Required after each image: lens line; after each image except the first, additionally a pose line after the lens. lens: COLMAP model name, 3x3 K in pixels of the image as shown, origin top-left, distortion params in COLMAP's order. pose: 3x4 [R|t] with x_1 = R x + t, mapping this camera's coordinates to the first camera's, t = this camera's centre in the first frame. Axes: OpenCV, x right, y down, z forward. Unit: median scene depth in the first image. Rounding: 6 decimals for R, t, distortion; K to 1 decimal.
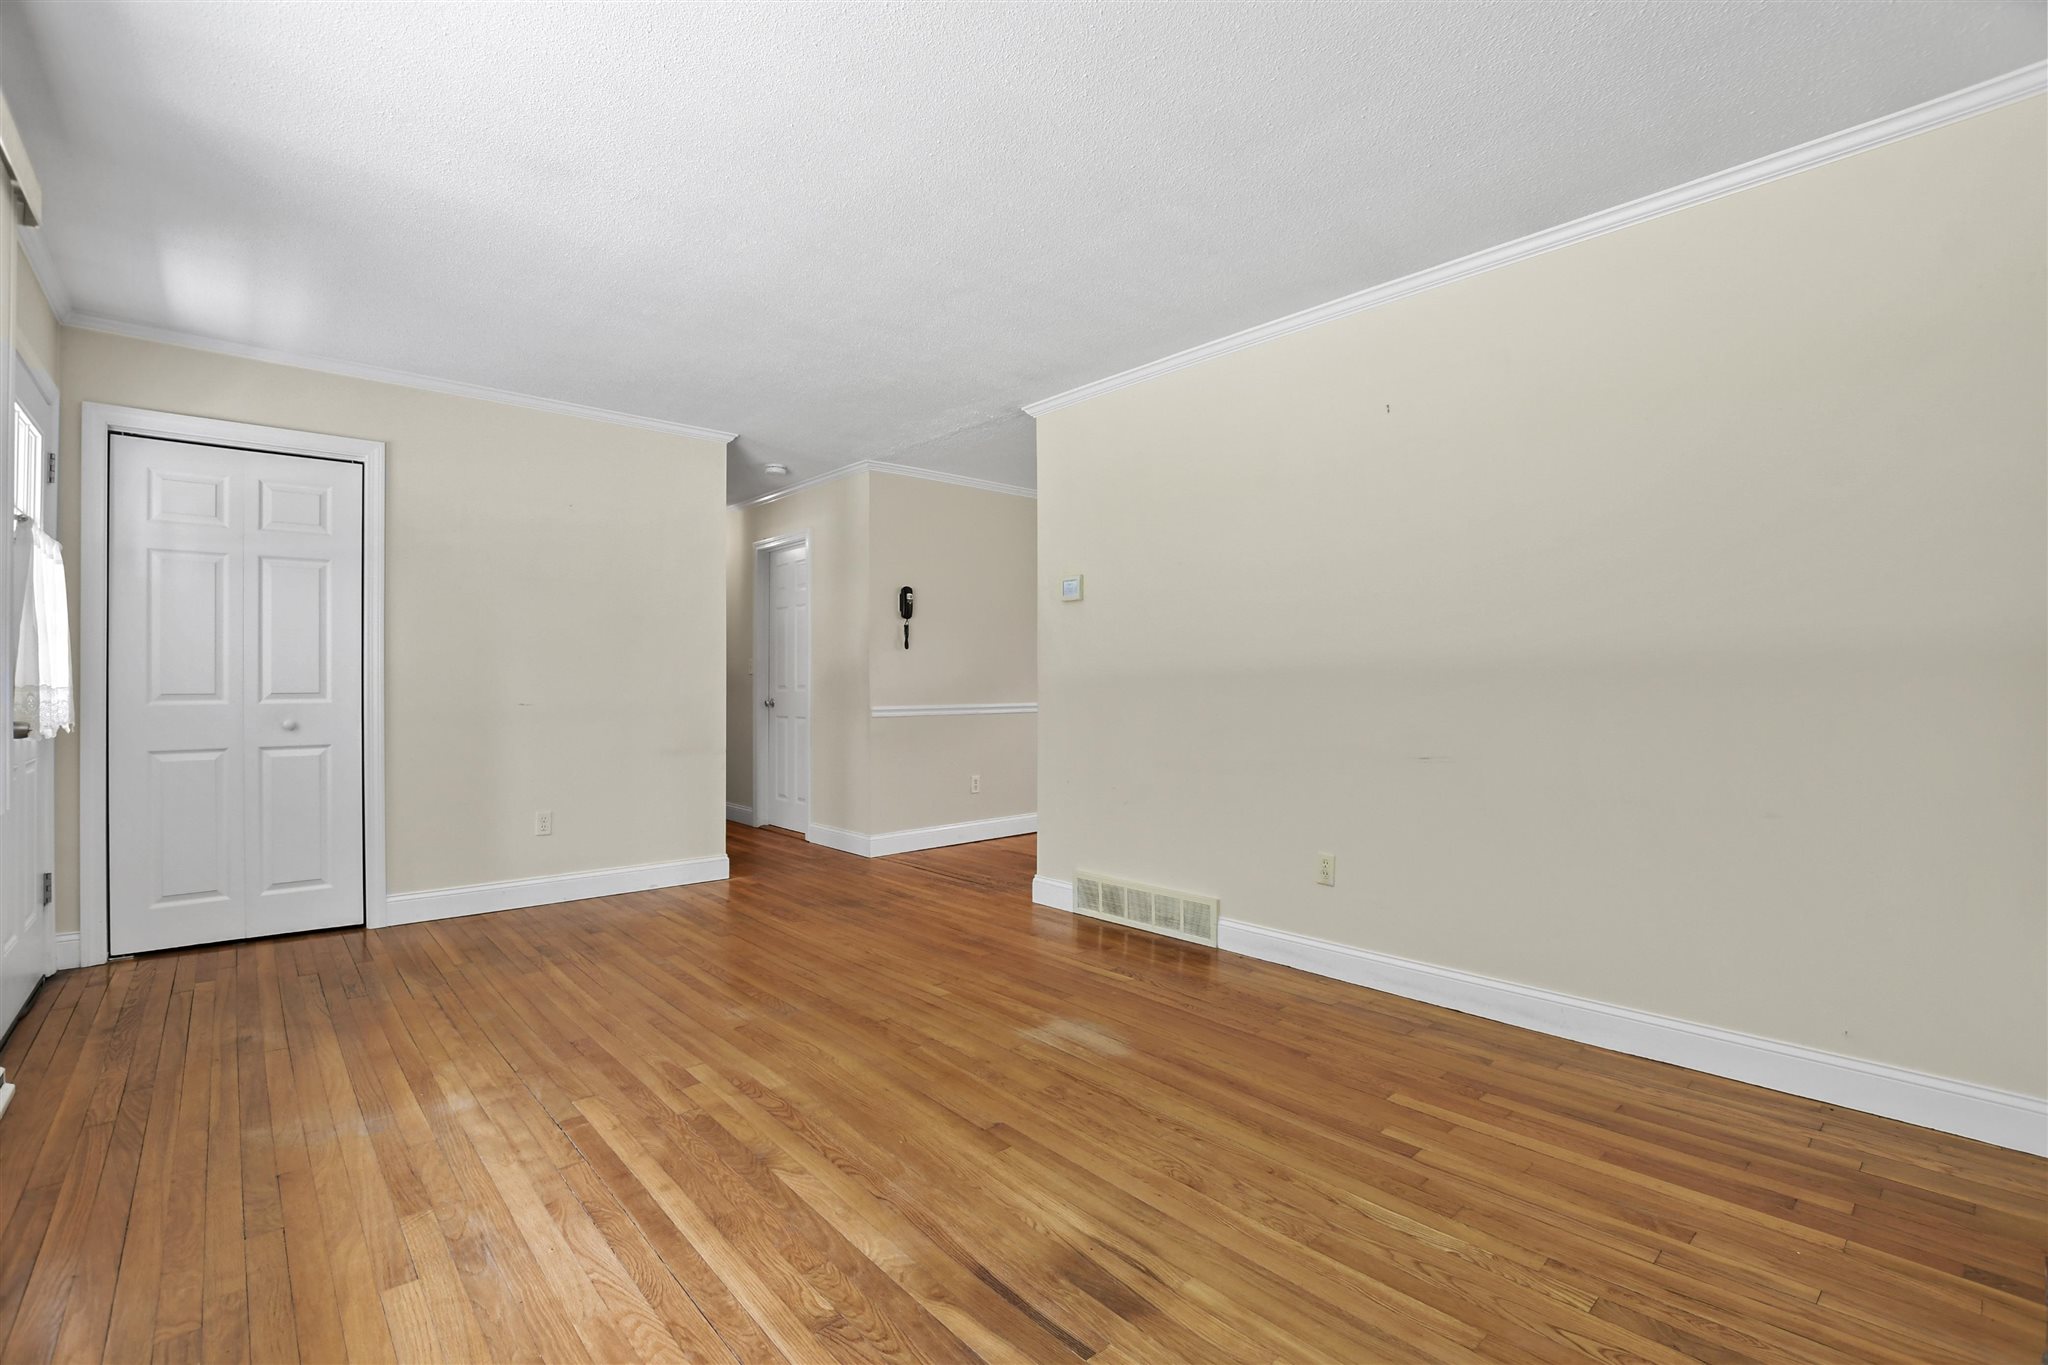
lens RADIAL K [[901.5, 0, 1027.1], [0, 901.5, 692.0], [0, 0, 1]] dist [-0.028081, 0.000218]
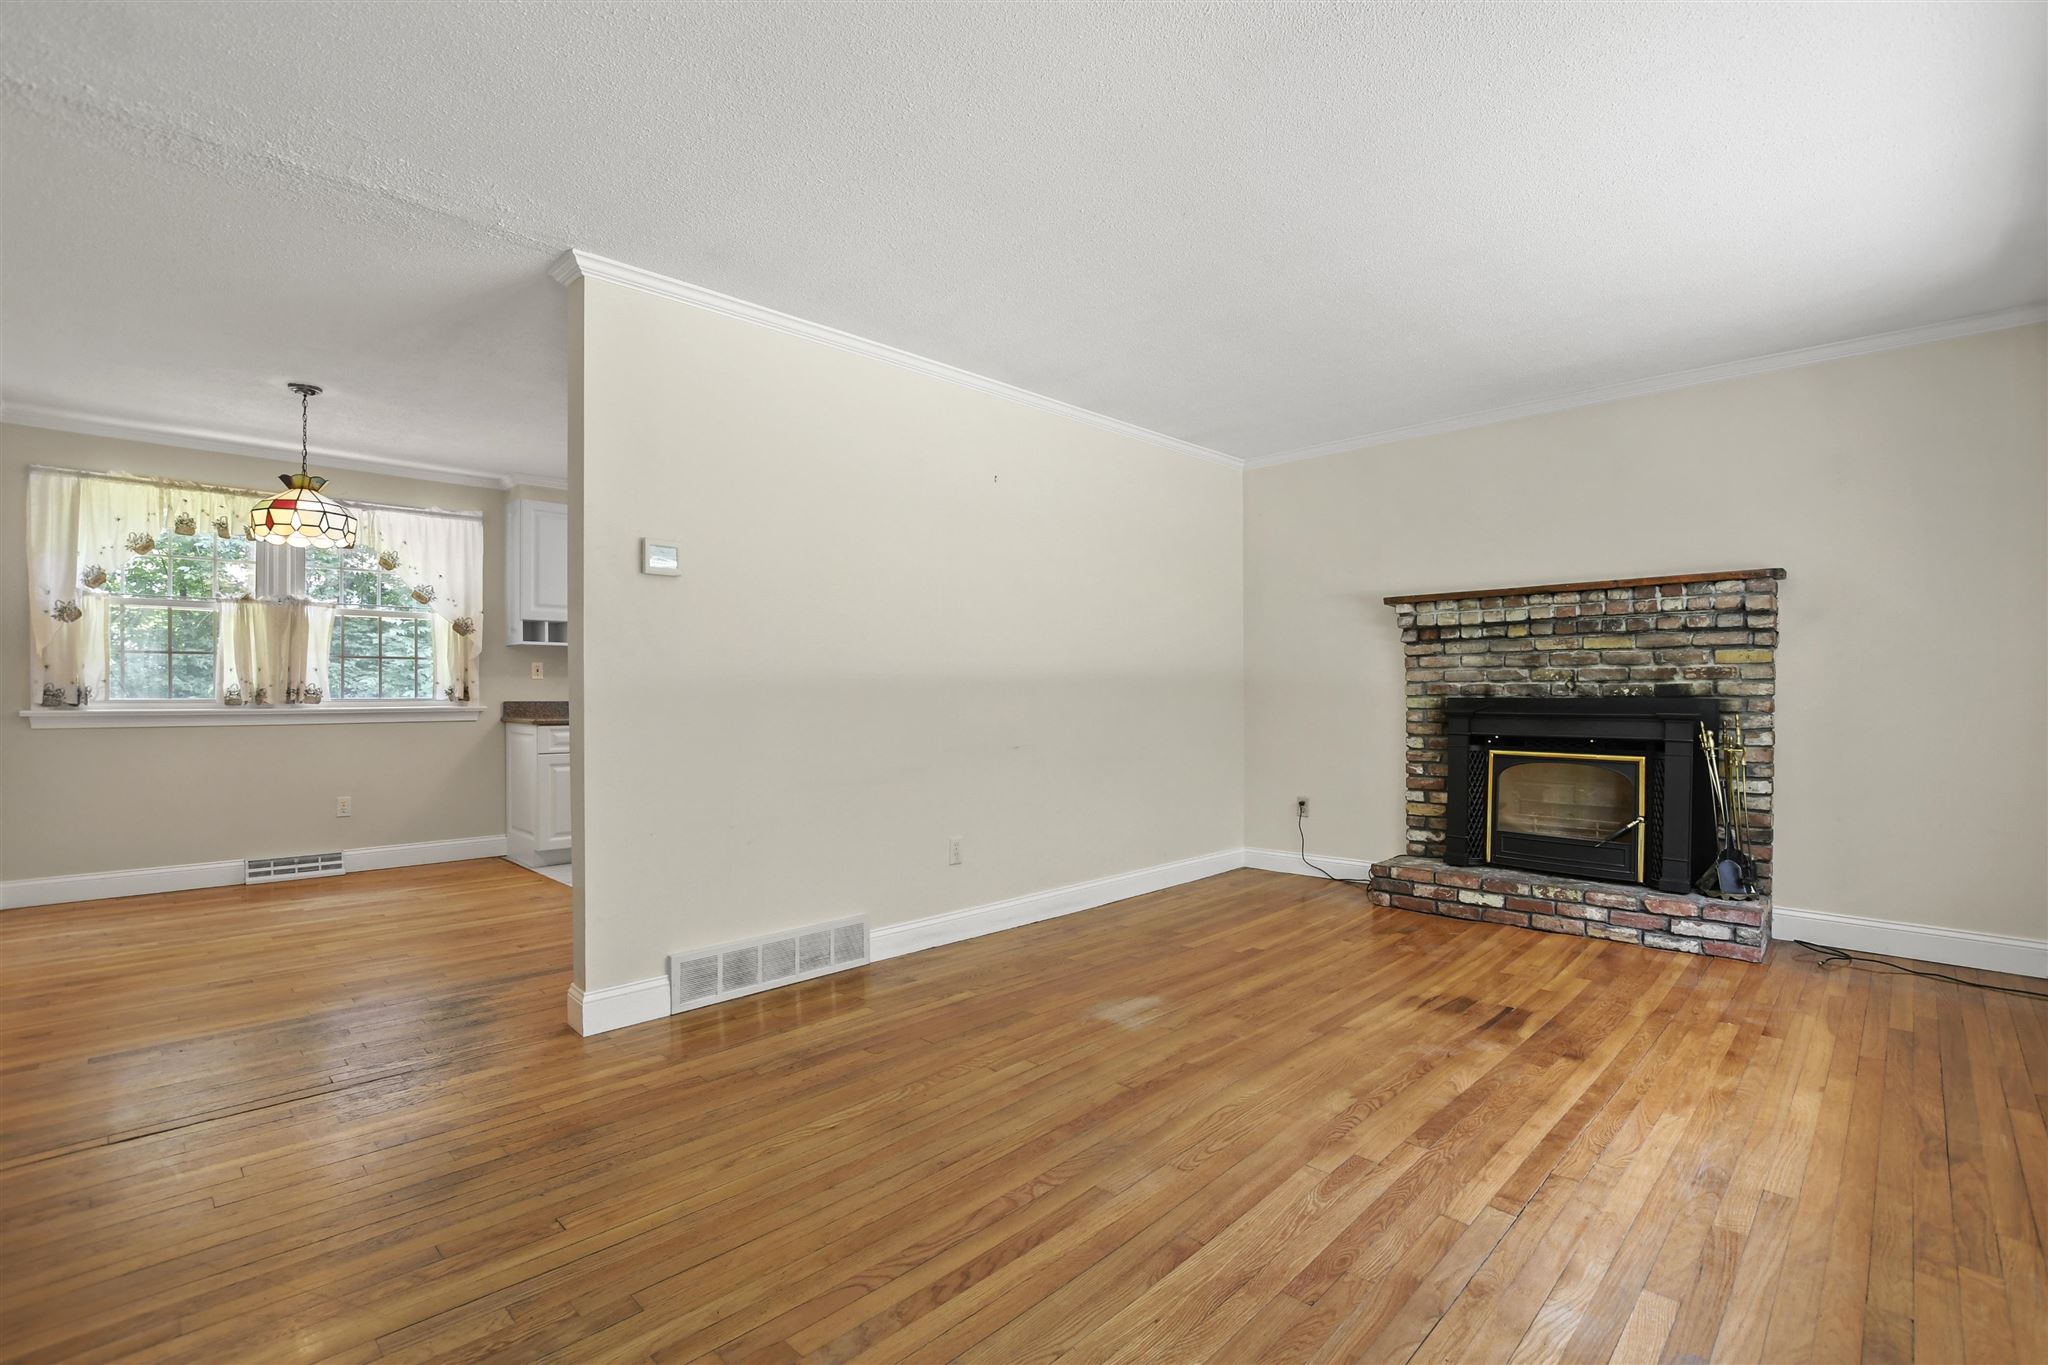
lens RADIAL K [[921.2, 0, 1021.4], [0, 921.2, 694.8], [0, 0, 1]] dist [-0.025205, 0.000215]
pose [[-0.052419, 0.000586, 0.998625, -1.073829], [0.009426, 0.999956, -0.000092, -0.007873], [-0.998581, 0.009409, -0.052422, 1.191778]]
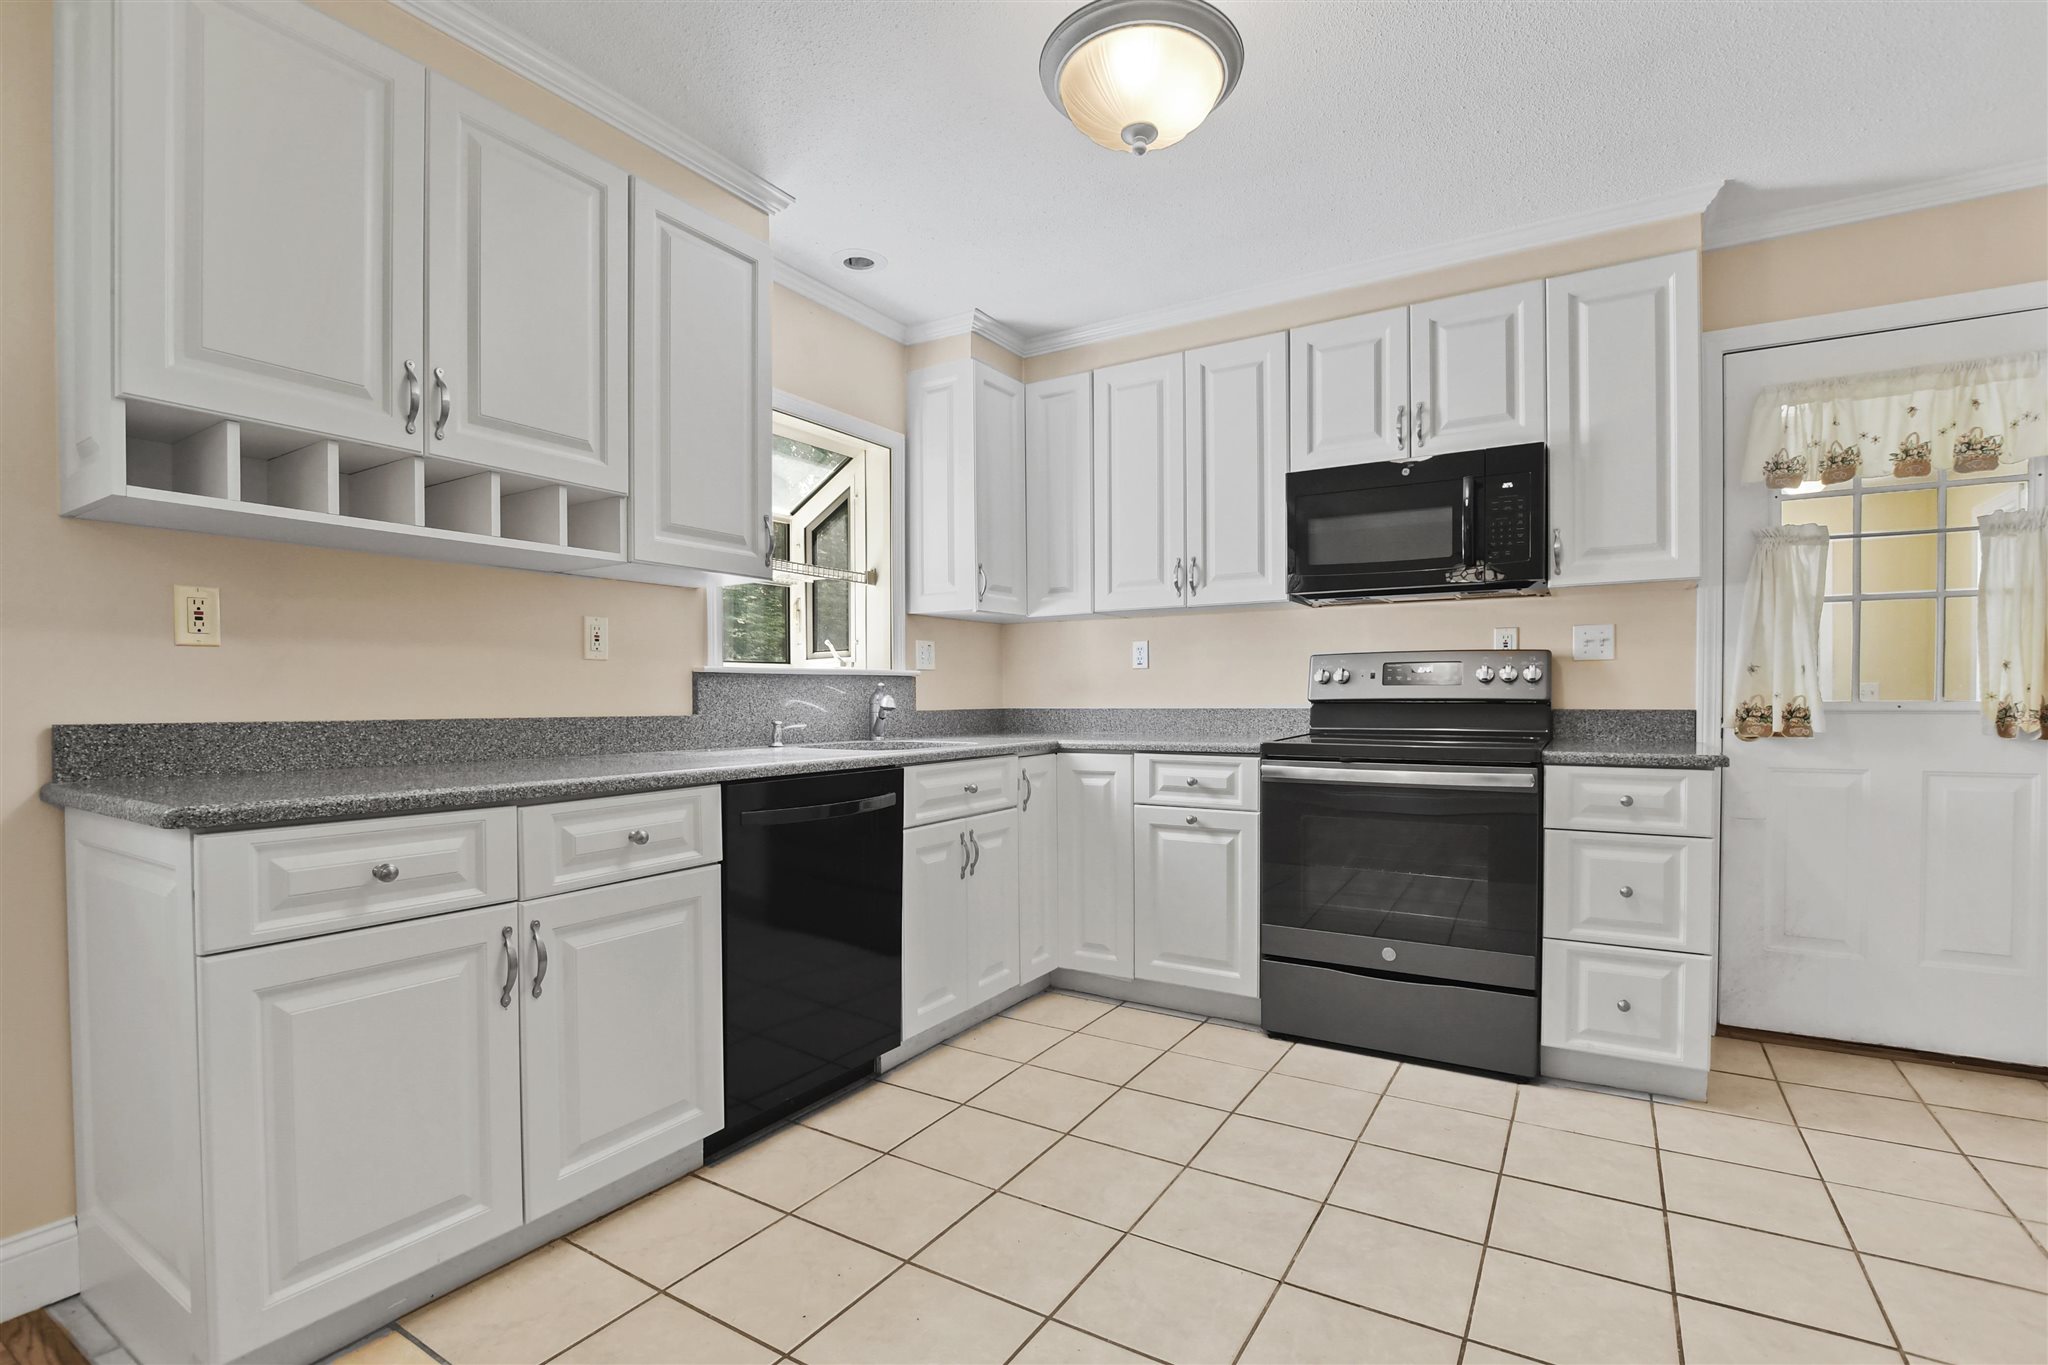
lens RADIAL K [[949.8, 0, 1025.7], [0, 949.8, 710.8], [0, 0, 1]] dist [-0.028763, 0.000248]
pose [[-0.278679, -0.007605, 0.960354, 0.469970], [0.013529, 0.999838, 0.011843, -0.011663], [-0.960289, 0.016293, -0.278531, 1.895964]]
